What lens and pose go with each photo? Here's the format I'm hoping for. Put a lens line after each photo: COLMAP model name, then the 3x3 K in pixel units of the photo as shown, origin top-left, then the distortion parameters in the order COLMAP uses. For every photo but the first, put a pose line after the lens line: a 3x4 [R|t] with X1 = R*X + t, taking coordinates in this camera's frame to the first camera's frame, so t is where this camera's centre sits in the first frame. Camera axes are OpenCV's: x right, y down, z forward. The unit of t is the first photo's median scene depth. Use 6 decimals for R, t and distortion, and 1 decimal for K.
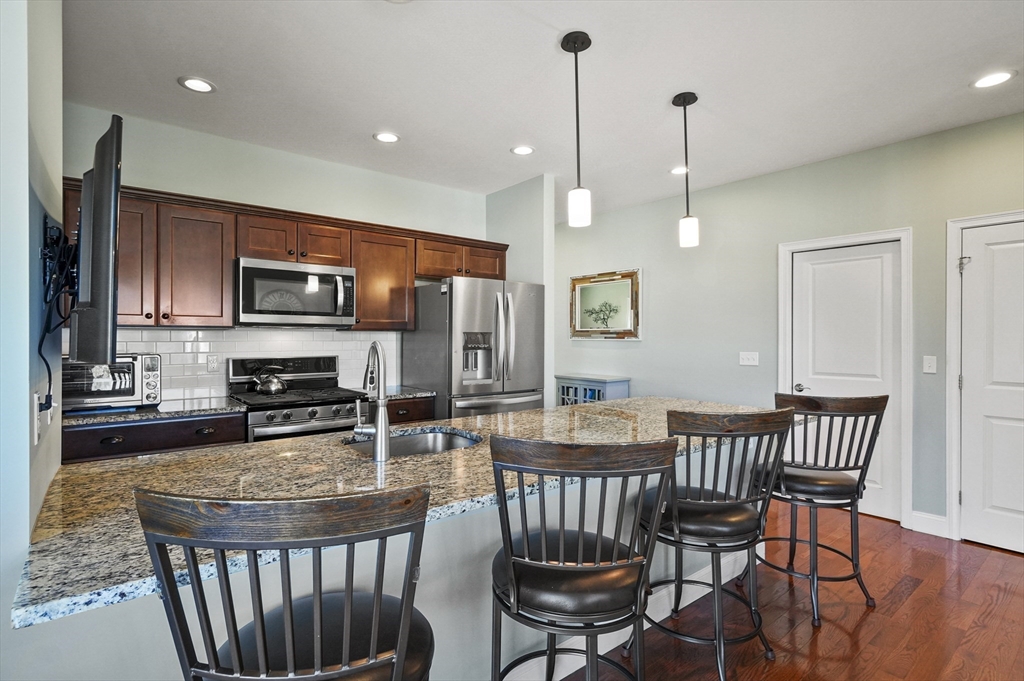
lens RADIAL K [[497.2, 0, 512.0], [0, 497.2, 340.5], [0, 0, 1]] dist [0.001690, -0.000072]
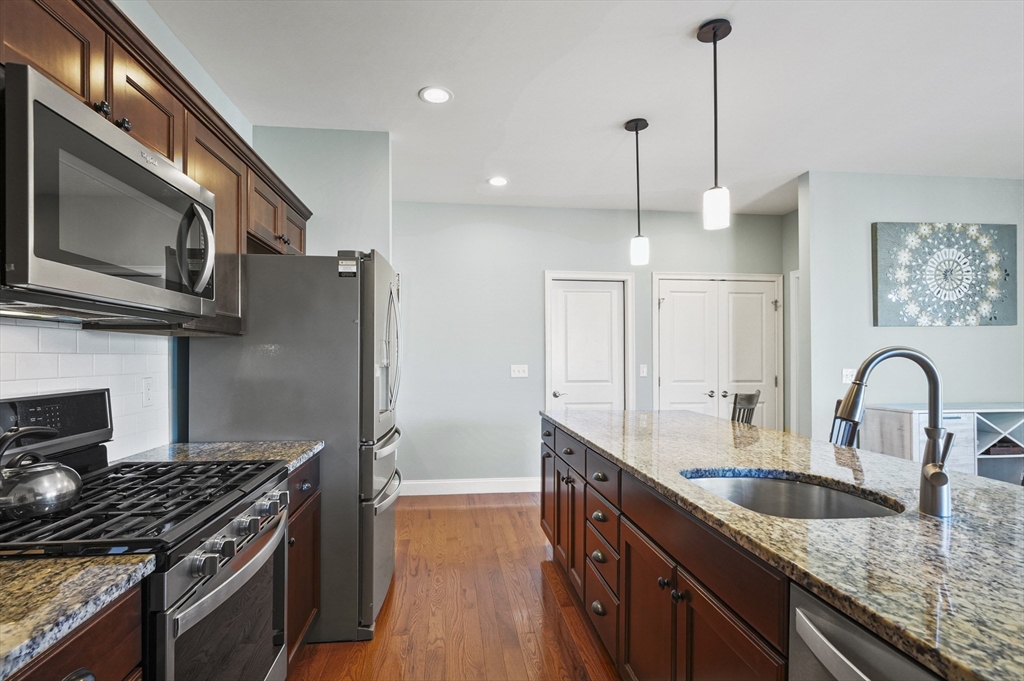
lens RADIAL K [[498.2, 0, 511.7], [0, 498.2, 358.8], [0, 0, 1]] dist [0.000168, -0.000309]
pose [[0.540541, -0.006876, 0.841290, -0.590208], [0.005729, 0.999974, 0.004492, 0.006052], [-0.841298, 0.002391, 0.540566, 0.555712]]
